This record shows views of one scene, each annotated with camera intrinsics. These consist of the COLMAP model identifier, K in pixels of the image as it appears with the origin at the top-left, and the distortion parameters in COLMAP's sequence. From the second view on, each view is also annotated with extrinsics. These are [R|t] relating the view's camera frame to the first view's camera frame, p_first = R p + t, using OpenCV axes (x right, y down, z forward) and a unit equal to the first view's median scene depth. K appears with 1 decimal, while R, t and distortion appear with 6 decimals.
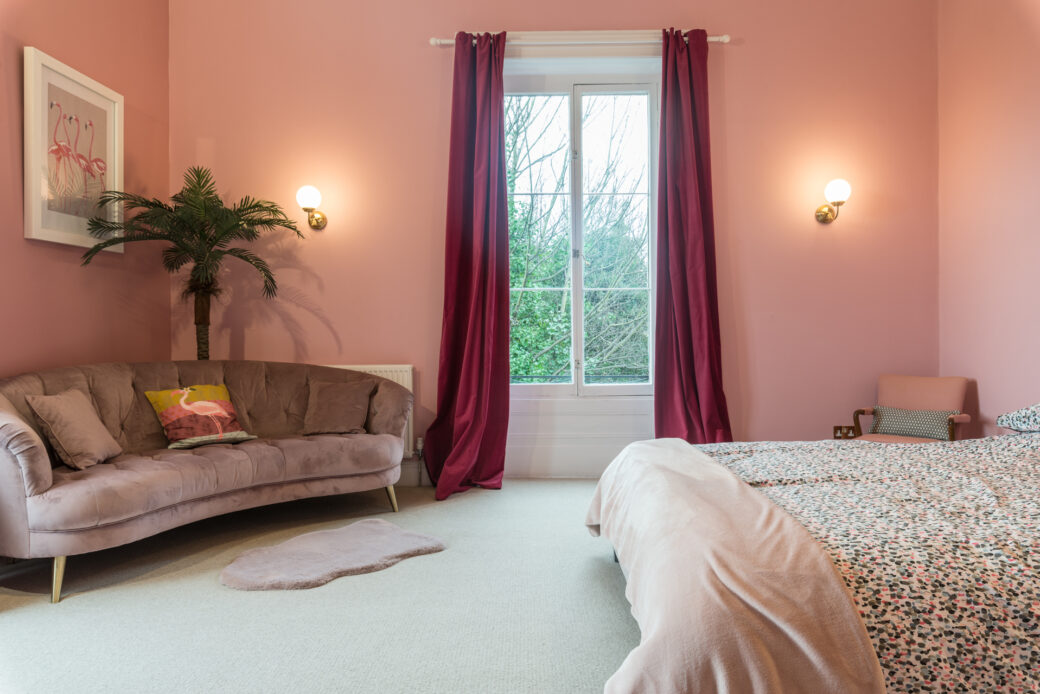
lens RADIAL K [[660.8, 0, 521.4], [0, 660.8, 356.5], [0, 0, 1]] dist [-0.000453, -0.015378]
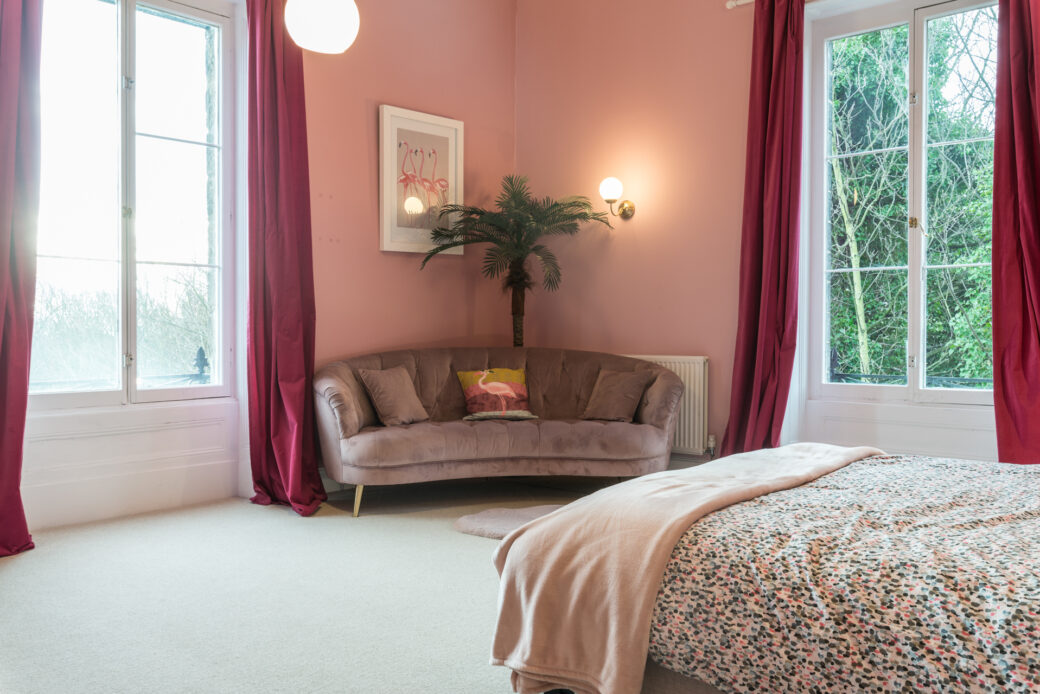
lens RADIAL K [[867.1, 0, 520.0], [0, 867.1, 347.0], [0, 0, 1]] dist [0.003122, 0.004255]
pose [[0.765573, 0.019047, -0.643067, 0.506527], [-0.020404, 0.999778, 0.005322, -0.002401], [0.643026, 0.009047, 0.765791, -0.127931]]
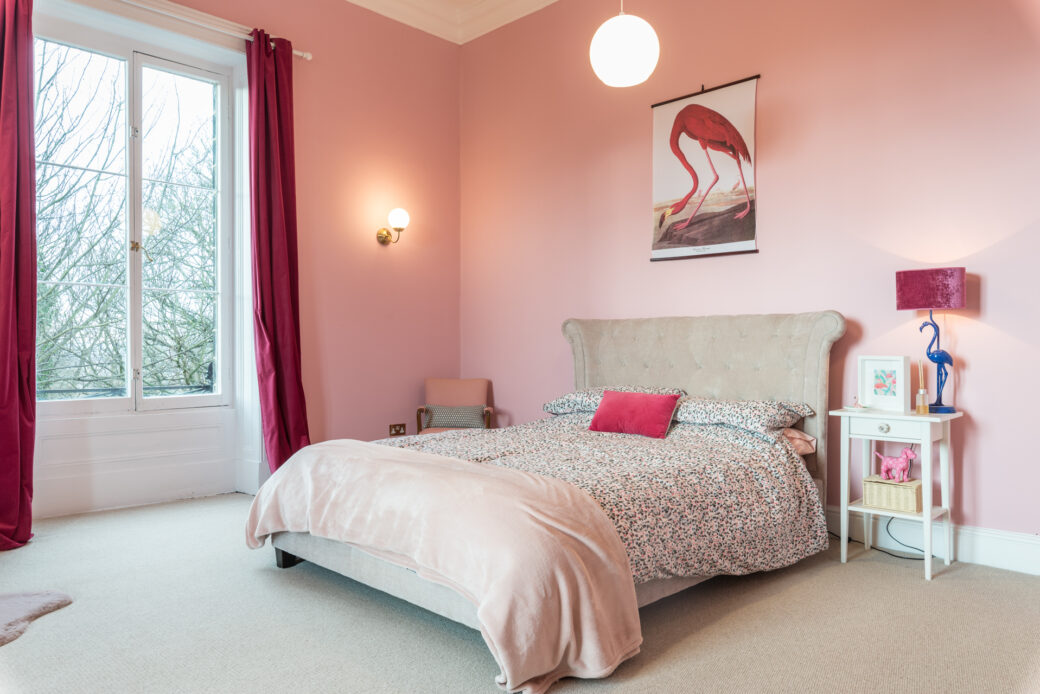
lens RADIAL K [[723.7, 0, 520.2], [0, 723.7, 363.3], [0, 0, 1]] dist [-0.028235, -0.001376]
pose [[0.681996, -0.006044, 0.731331, -0.330842], [0.008721, 0.999962, 0.000131, 0.002077], [-0.731304, 0.006289, 0.682023, -0.007243]]
